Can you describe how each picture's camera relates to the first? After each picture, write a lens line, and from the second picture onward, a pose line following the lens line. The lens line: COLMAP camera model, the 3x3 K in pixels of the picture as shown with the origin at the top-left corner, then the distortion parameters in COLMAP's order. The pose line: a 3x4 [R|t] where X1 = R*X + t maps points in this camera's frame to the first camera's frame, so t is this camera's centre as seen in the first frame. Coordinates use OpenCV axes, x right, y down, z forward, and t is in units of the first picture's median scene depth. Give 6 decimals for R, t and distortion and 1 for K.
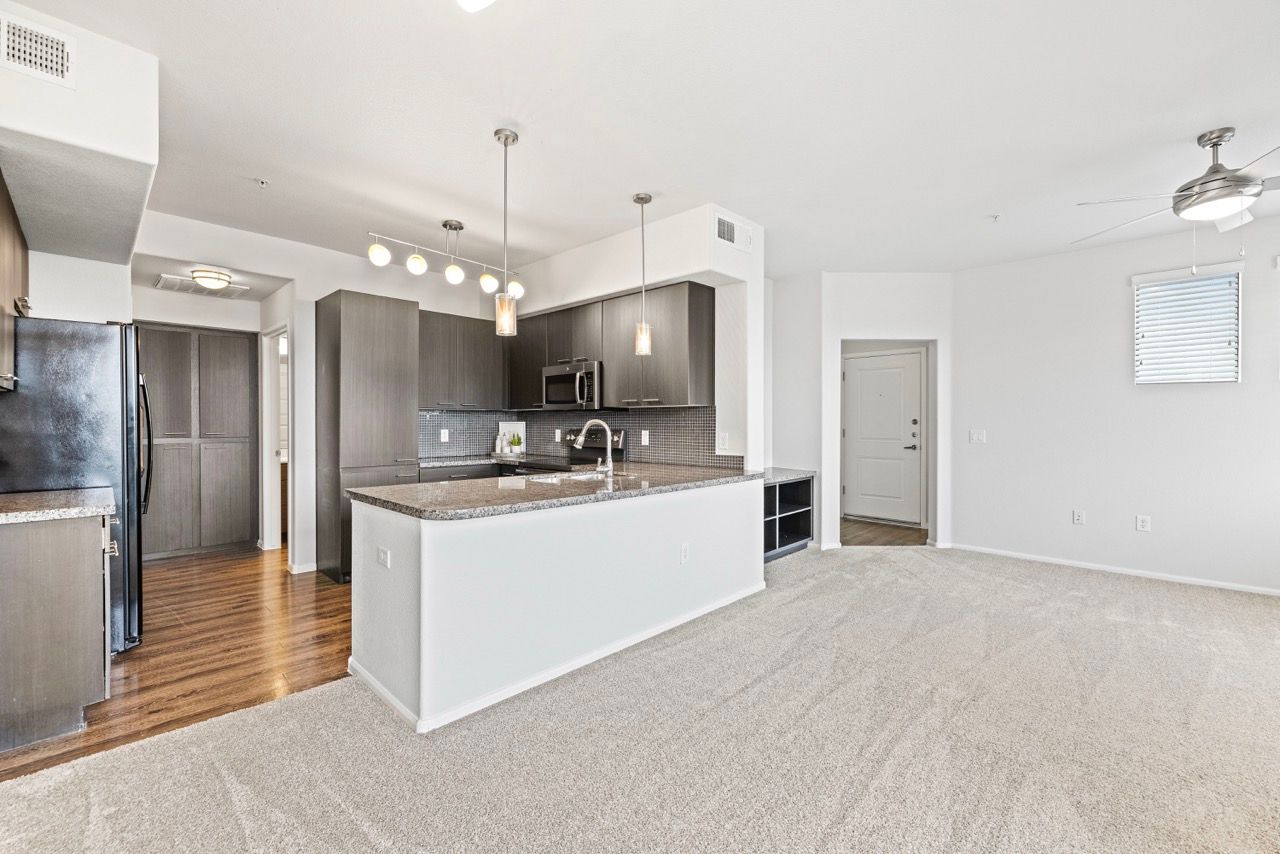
lens RADIAL K [[533.4, 0, 640.0], [0, 533.4, 427.0], [0, 0, 1]] dist [-0.001141, -0.000208]
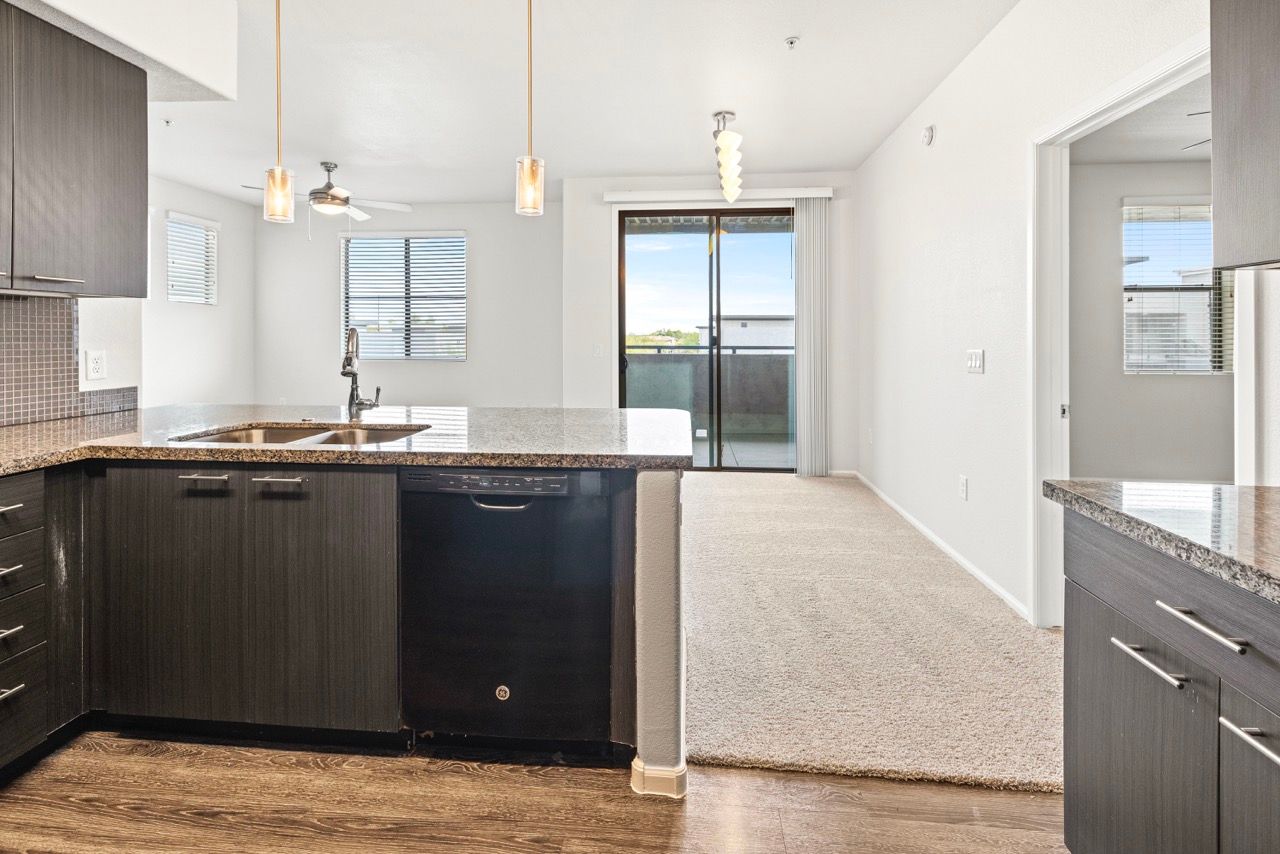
lens RADIAL K [[575.8, 0, 631.2], [0, 575.8, 331.8], [0, 0, 1]] dist [-0.000619, -0.000073]
pose [[-0.622469, 0.004212, 0.782633, -0.562091], [0.002049, 0.999991, -0.003752, -0.003744], [-0.782642, -0.000732, -0.622472, 0.812196]]
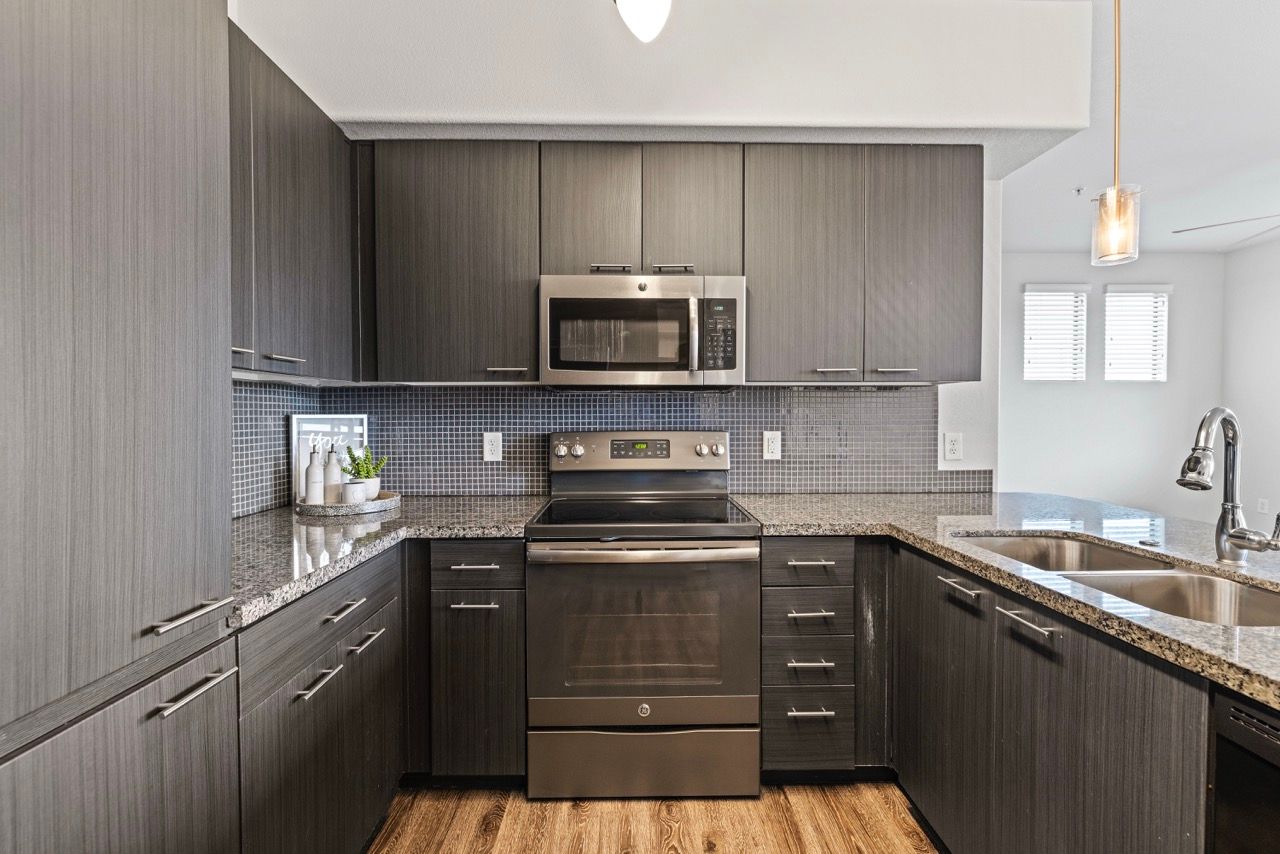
lens RADIAL K [[543.9, 0, 640.0], [0, 543.9, 427.0], [0, 0, 1]] dist [-0.002536, -0.000159]
pose [[0.709801, -0.017774, 0.704178, -0.438890], [0.009345, 0.999831, 0.015817, -0.006485], [-0.704340, -0.004647, 0.709848, 0.708852]]
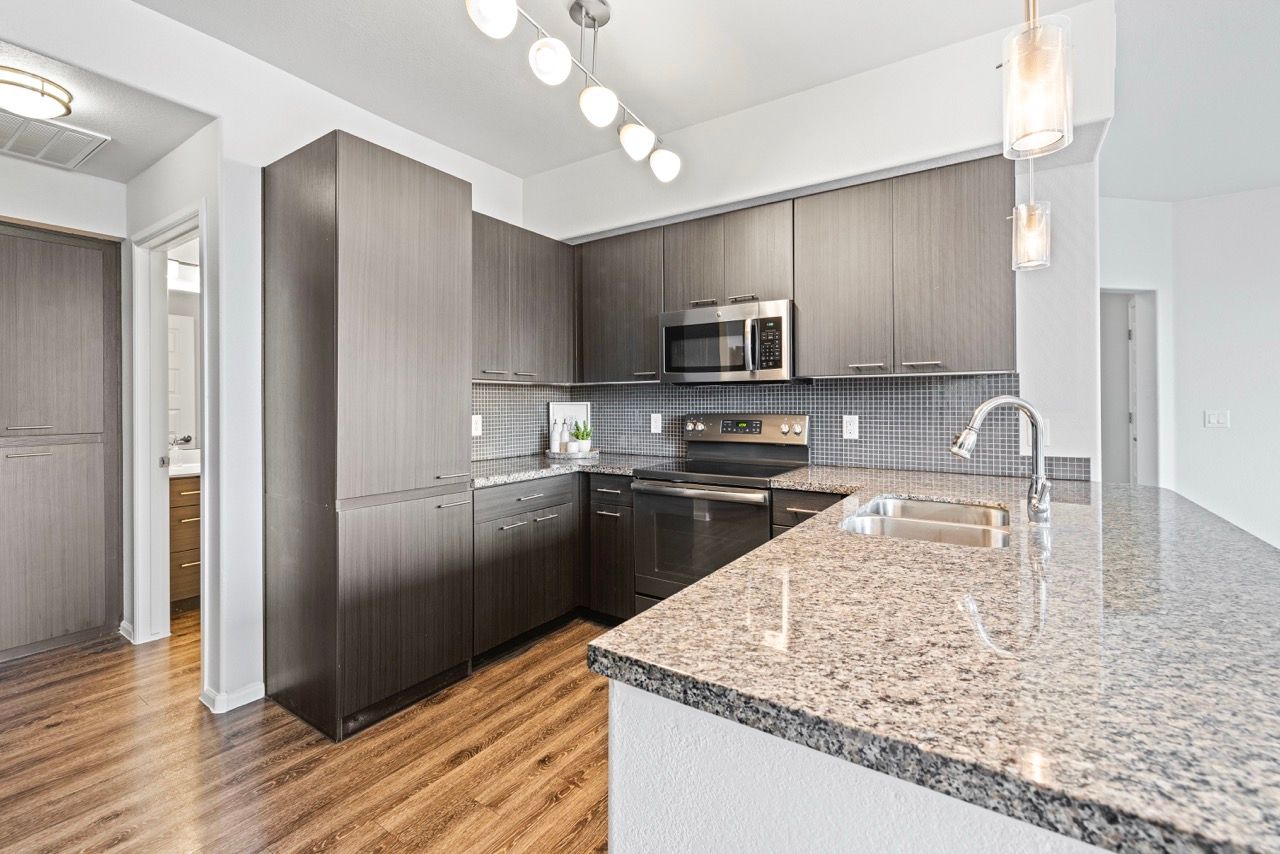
lens RADIAL K [[552.7, 0, 641.1], [0, 552.7, 403.5], [0, 0, 1]] dist [-0.000643, -0.000026]
pose [[0.985478, -0.005098, 0.169725, -0.331594], [0.006383, 0.999955, -0.007030, -0.003874], [-0.169682, 0.008012, 0.985466, 0.406146]]
